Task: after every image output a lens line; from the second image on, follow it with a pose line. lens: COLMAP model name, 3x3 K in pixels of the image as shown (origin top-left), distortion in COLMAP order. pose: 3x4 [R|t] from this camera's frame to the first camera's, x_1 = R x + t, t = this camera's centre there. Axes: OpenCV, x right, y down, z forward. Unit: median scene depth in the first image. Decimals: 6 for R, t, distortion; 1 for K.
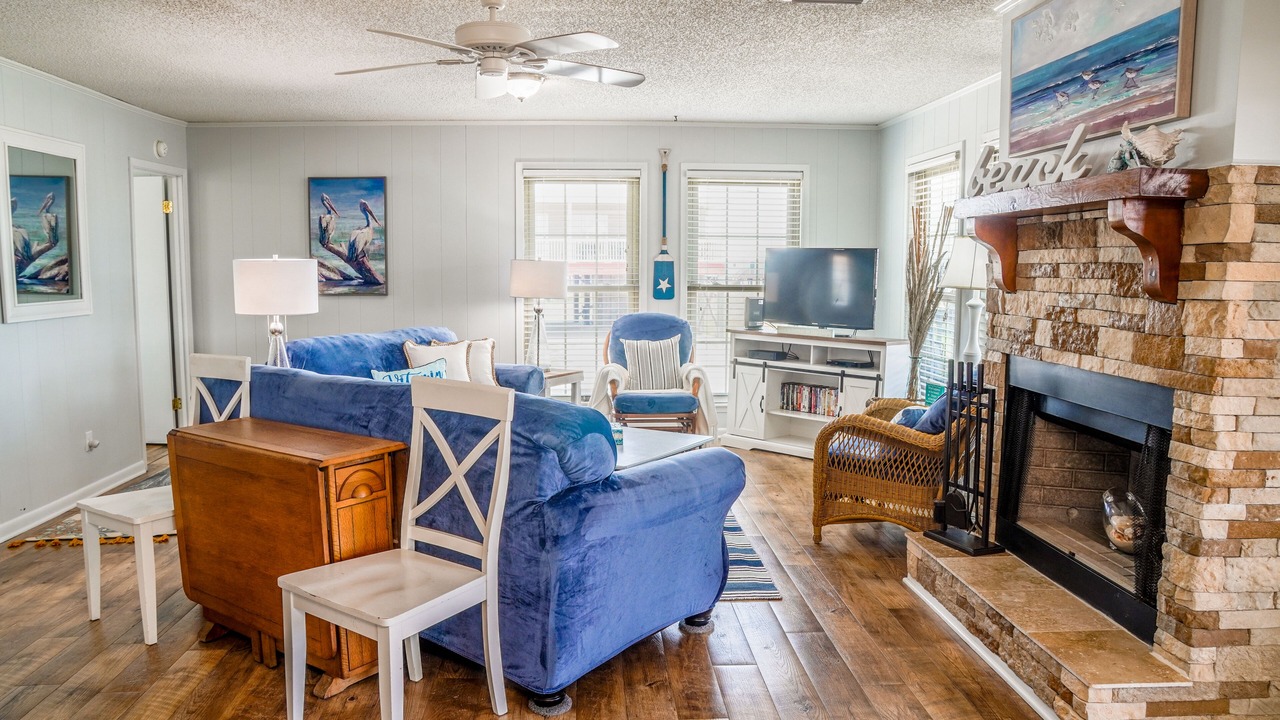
lens RADIAL K [[921.5, 0, 635.3], [0, 921.5, 364.9], [0, 0, 1]] dist [-0.148358, 0.114969]
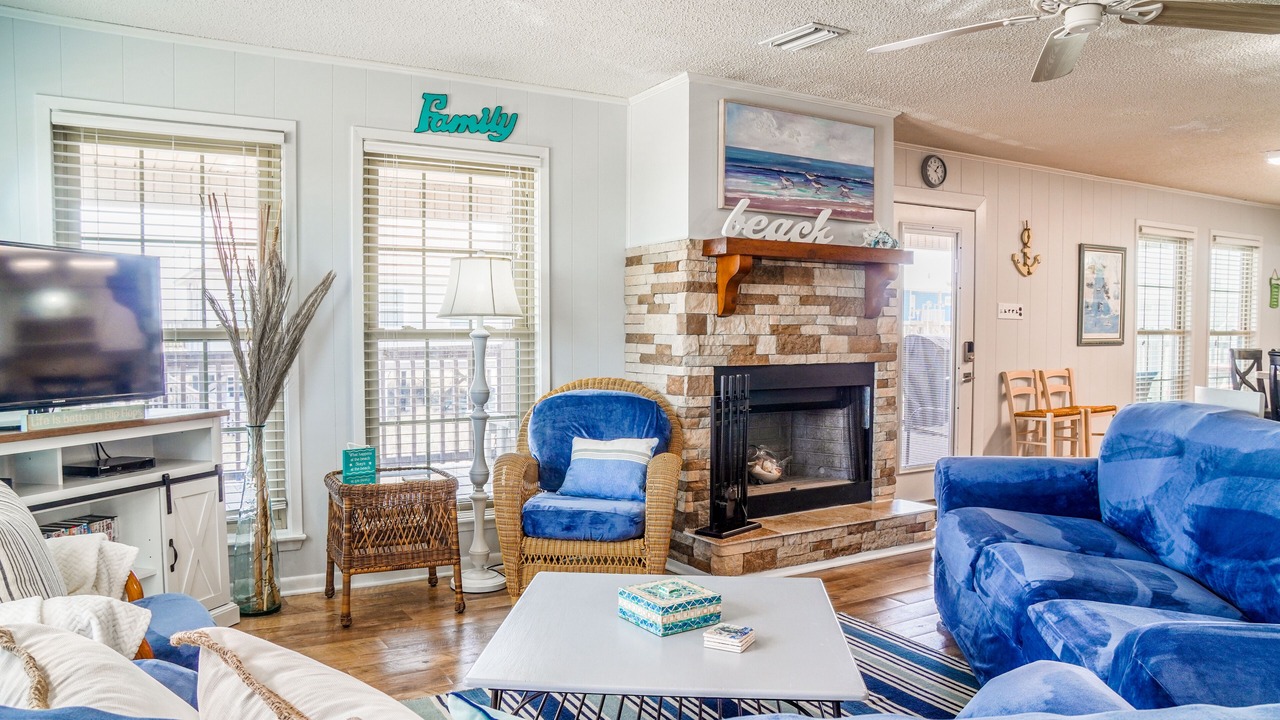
lens RADIAL K [[903.3, 0, 644.1], [0, 903.3, 365.8], [0, 0, 1]] dist [-0.143522, 0.116744]
pose [[-0.468209, -0.048063, 0.882310, -0.385774], [0.087767, 0.991052, 0.100561, -0.090285], [-0.879248, 0.124521, -0.459801, 1.023612]]
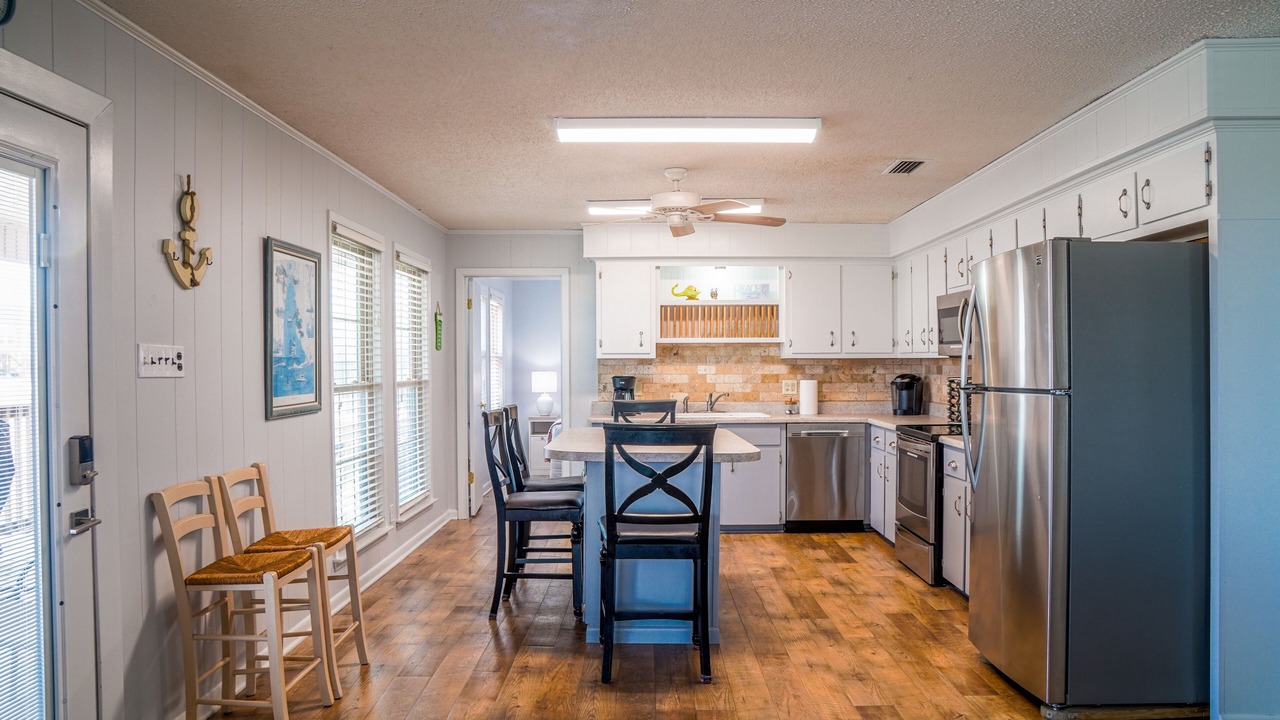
lens RADIAL K [[909.8, 0, 643.3], [0, 909.8, 367.4], [0, 0, 1]] dist [-0.143578, 0.111937]
pose [[-0.998208, 0.002549, 0.059779, 0.070718], [0.009269, 0.993620, 0.112396, -0.057941], [-0.059112, 0.112749, -0.991864, 0.594705]]
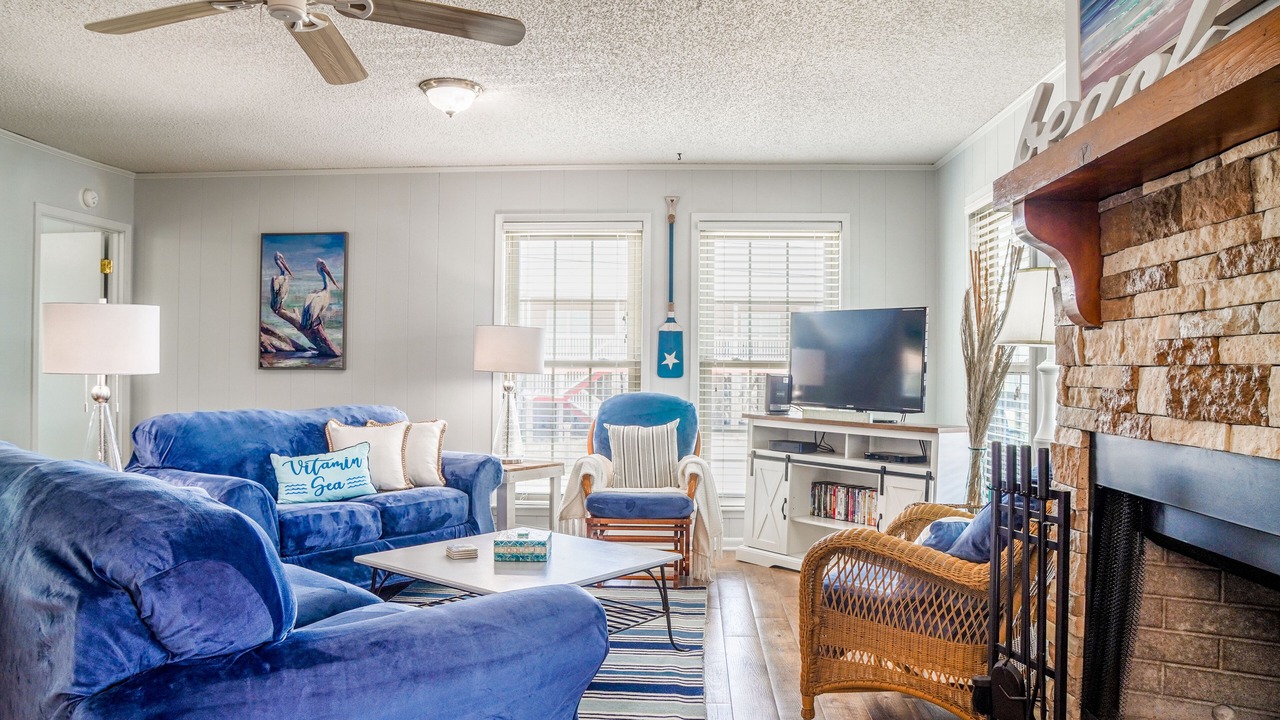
lens RADIAL K [[903.3, 0, 644.1], [0, 903.3, 365.8], [0, 0, 1]] dist [-0.143522, 0.116744]
pose [[0.994251, 0.004075, -0.106993, 0.112975], [-0.015784, 0.993936, -0.108822, 0.007351], [0.105901, 0.109885, 0.988286, 0.244949]]
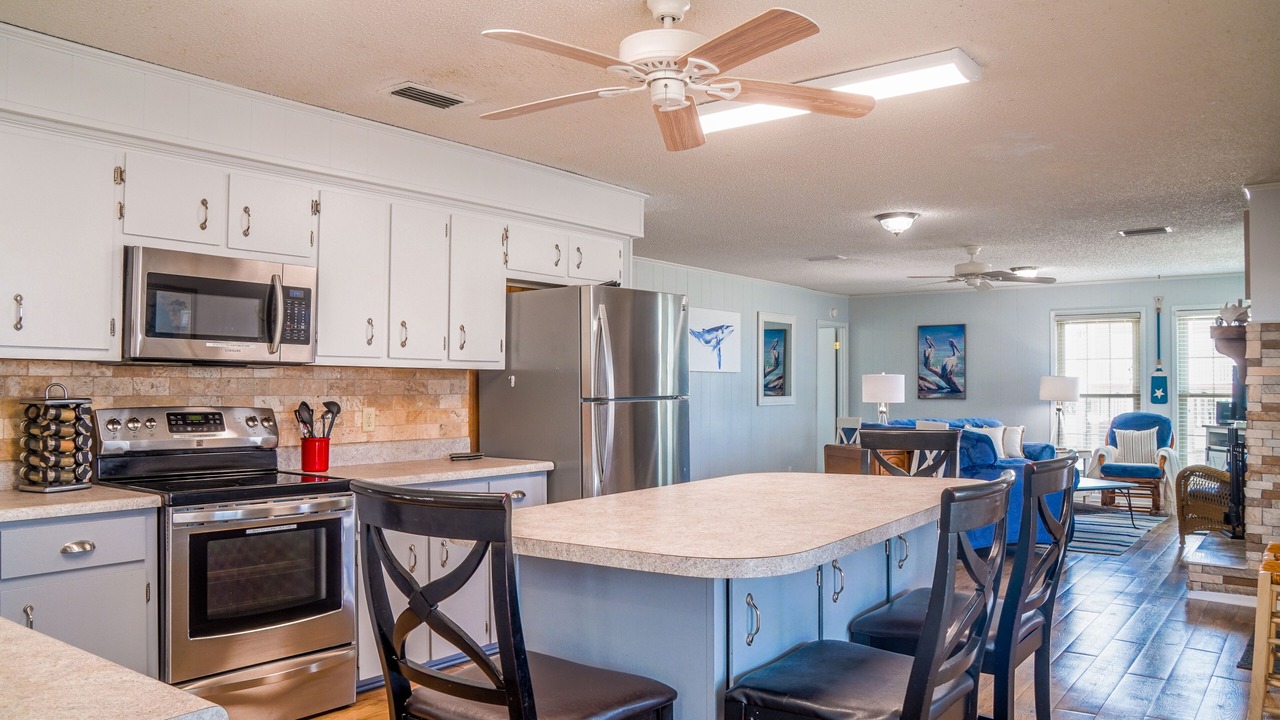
lens RADIAL K [[929.4, 0, 633.1], [0, 929.4, 367.4], [0, 0, 1]] dist [-0.143935, 0.123124]
pose [[0.756277, -0.015760, -0.654062, 0.383004], [-0.070688, 0.991889, -0.105635, 0.089587], [0.650422, 0.126123, 0.749029, -0.655543]]
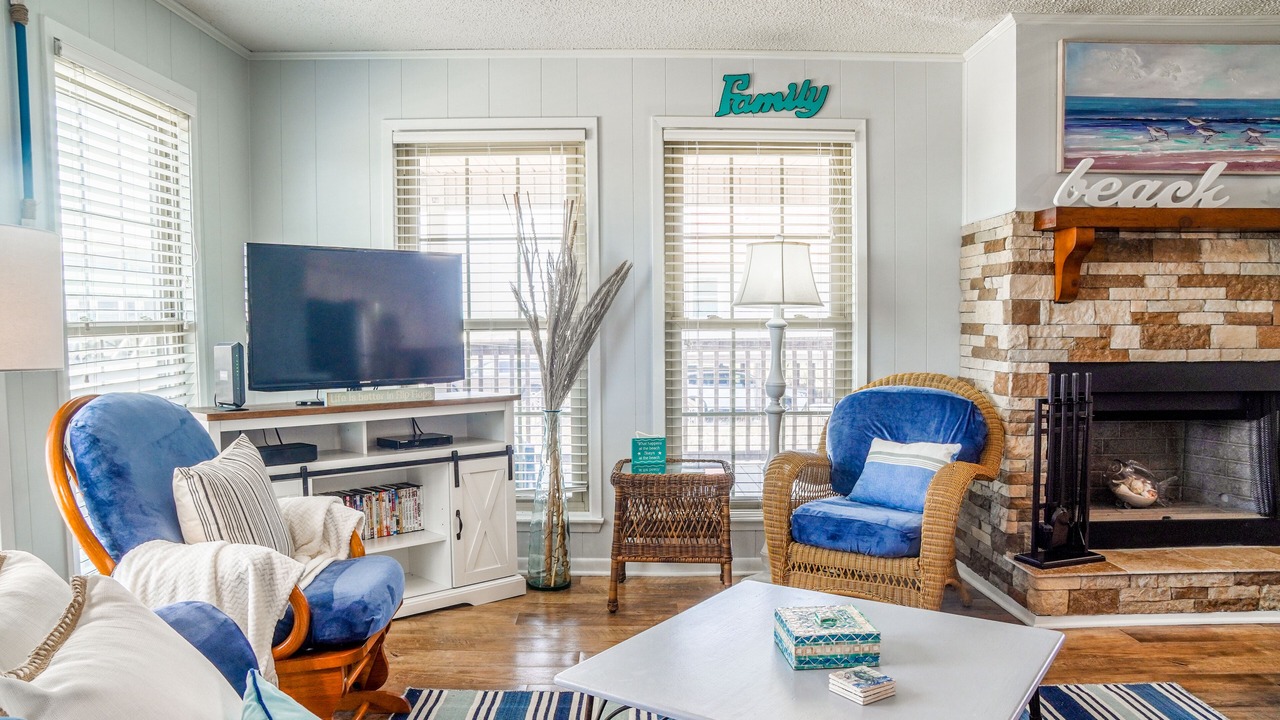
lens RADIAL K [[929.4, 0, 633.1], [0, 929.4, 367.4], [0, 0, 1]] dist [-0.143935, 0.123124]
pose [[0.044238, -0.061924, 0.997100, -0.392995], [0.111842, 0.992110, 0.056652, -0.073803], [-0.992741, 0.109012, 0.050815, 0.882410]]
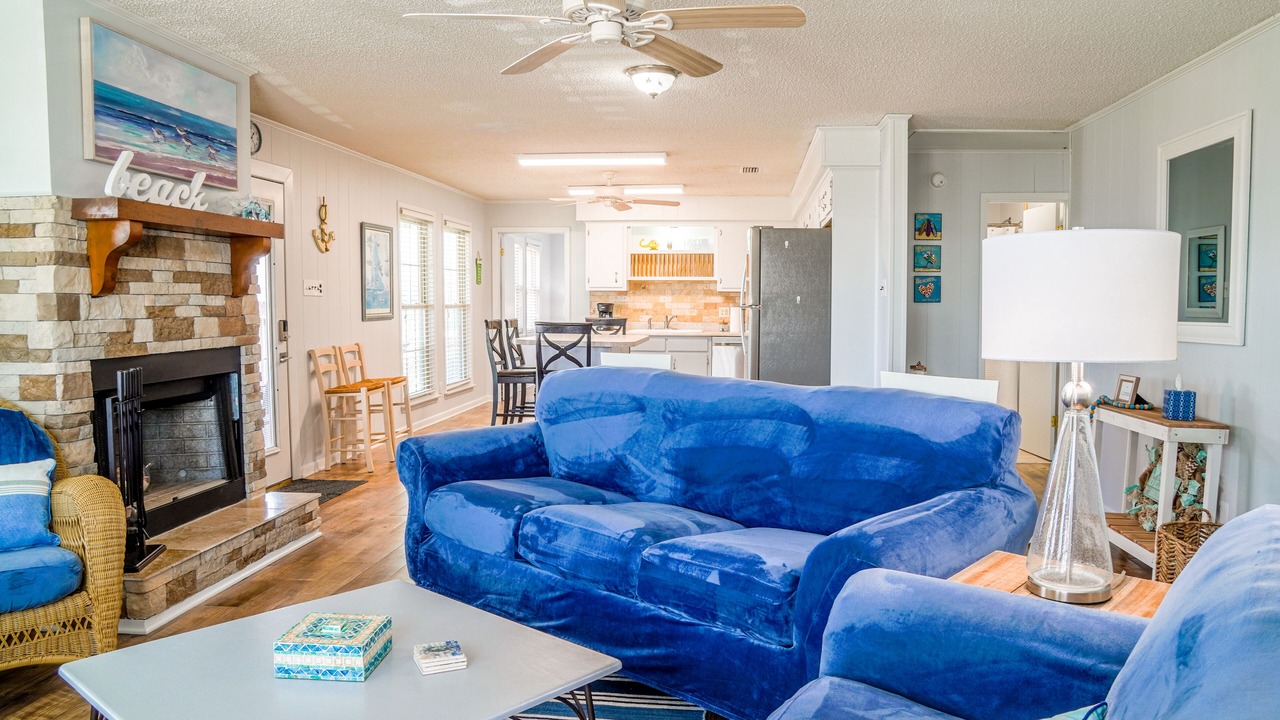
lens RADIAL K [[914.7, 0, 653.2], [0, 914.7, 368.9], [0, 0, 1]] dist [-0.146113, 0.112182]
pose [[-0.988367, -0.017279, 0.151100, -0.202564], [0.010424, 0.983492, 0.180652, -0.104024], [-0.151727, 0.180126, -0.971871, 1.133922]]
